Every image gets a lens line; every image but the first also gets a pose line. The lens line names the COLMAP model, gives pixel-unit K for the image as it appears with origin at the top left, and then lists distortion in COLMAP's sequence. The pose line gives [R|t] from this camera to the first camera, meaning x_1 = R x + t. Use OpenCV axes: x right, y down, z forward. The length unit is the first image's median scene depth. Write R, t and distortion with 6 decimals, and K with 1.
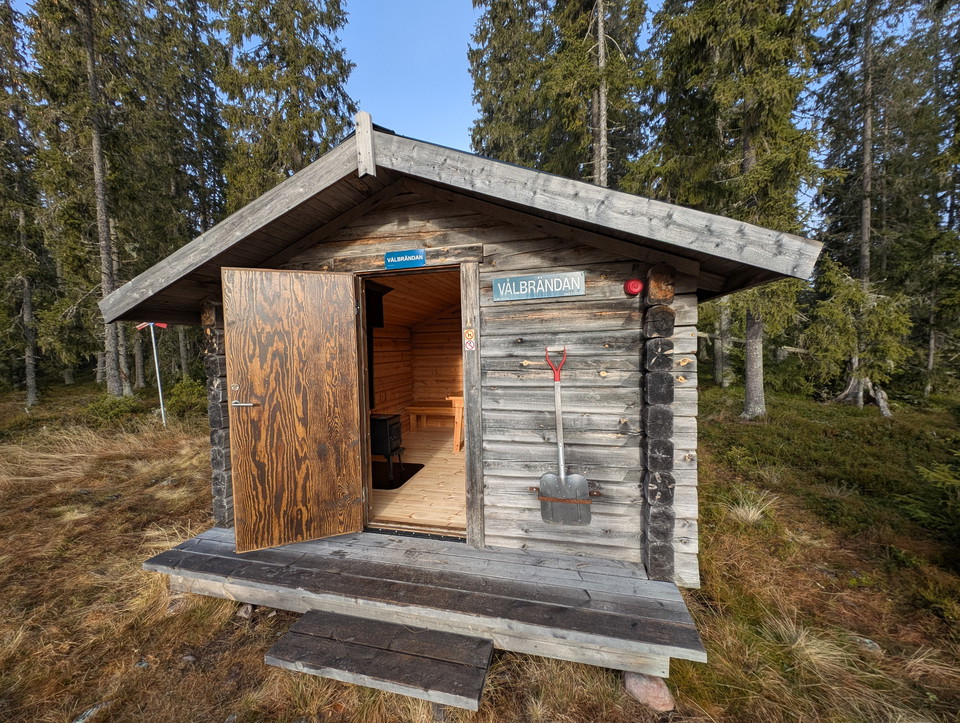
lens RADIAL K [[358.3, 0, 479.8], [0, 358.3, 364.9], [0, 0, 1]] dist [0.002058, 0.000107]
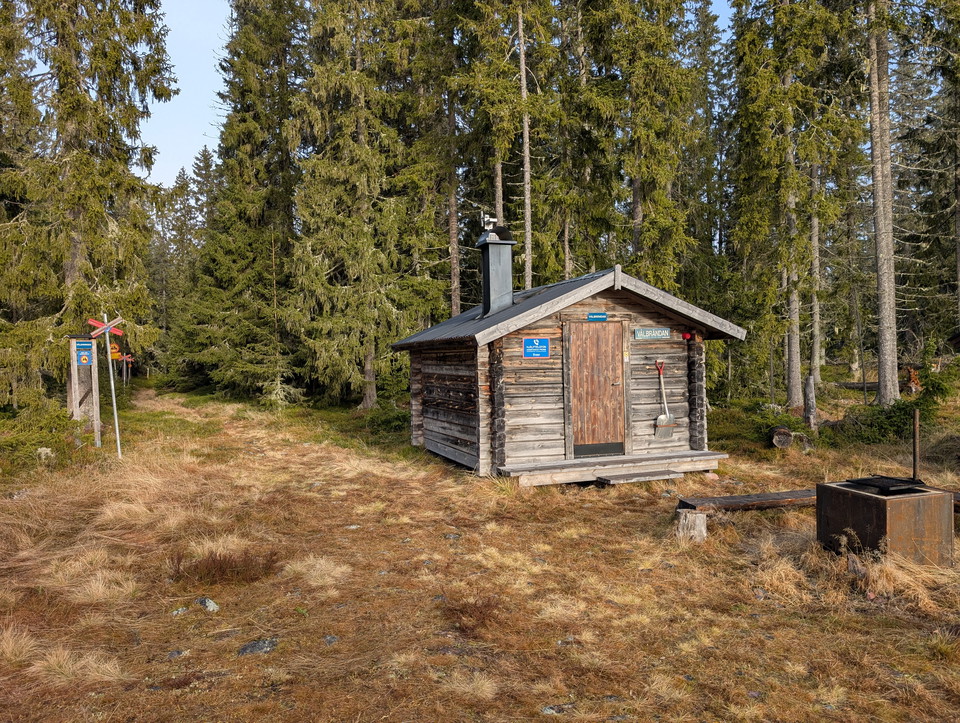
lens RADIAL K [[675.7, 0, 479.0], [0, 675.7, 360.1], [0, 0, 1]] dist [-0.002700, -0.000468]
pose [[0.834064, 0.003333, 0.551657, -3.041524], [0.026448, 0.998590, -0.046021, 0.114555], [-0.551033, 0.052975, 0.832800, -1.904068]]
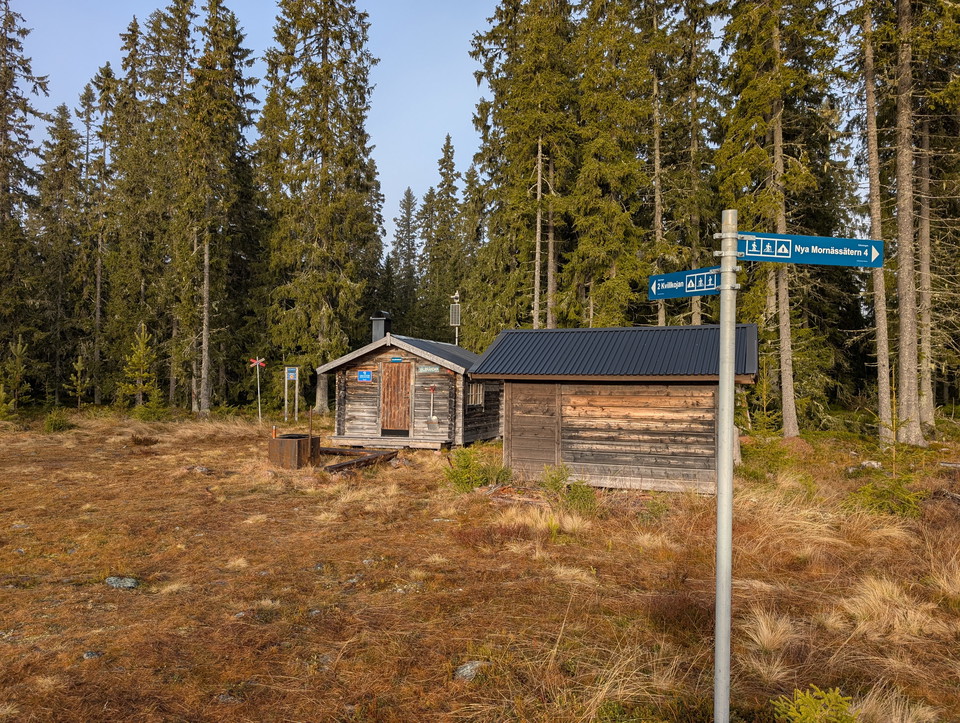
lens RADIAL K [[675.7, 0, 480.1], [0, 675.7, 362.9], [0, 0, 1]] dist [-0.002700, -0.000468]
pose [[0.994013, 0.028437, -0.105496, 1.465603], [-0.037093, 0.996022, -0.081017, 0.284736], [0.102772, 0.084445, 0.991114, -6.150563]]
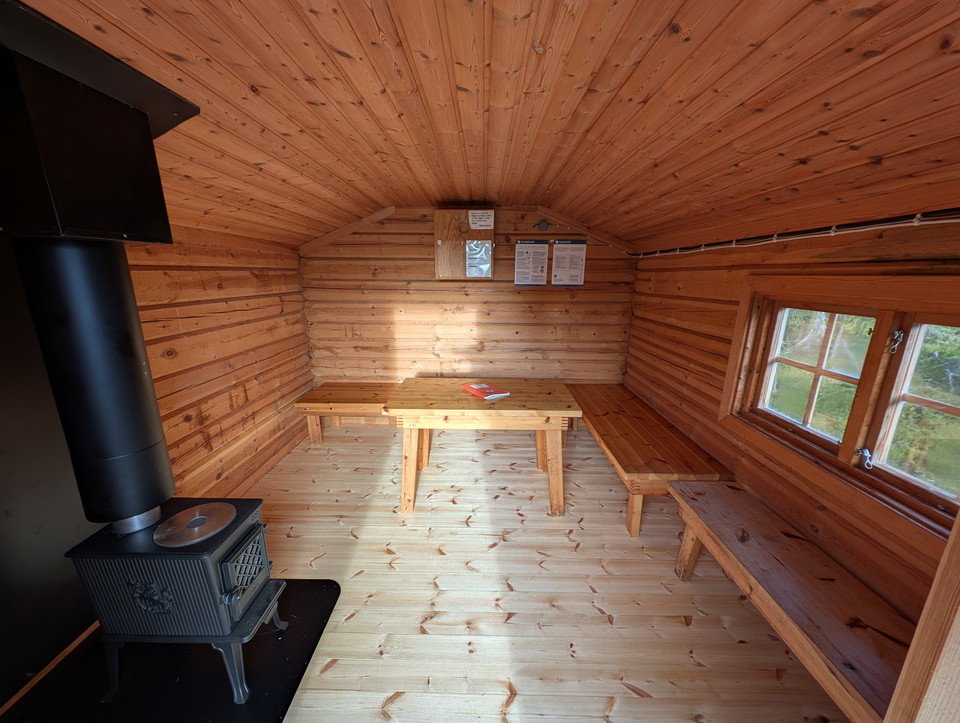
lens RADIAL K [[358.3, 0, 479.6], [0, 358.3, 362.2], [0, 0, 1]] dist [0.002058, 0.000107]
pose [[0.974892, -0.023367, 0.221450, -0.060088], [-0.018629, 0.982435, 0.185674, -0.045901], [-0.221899, -0.185137, 0.957332, 0.454596]]
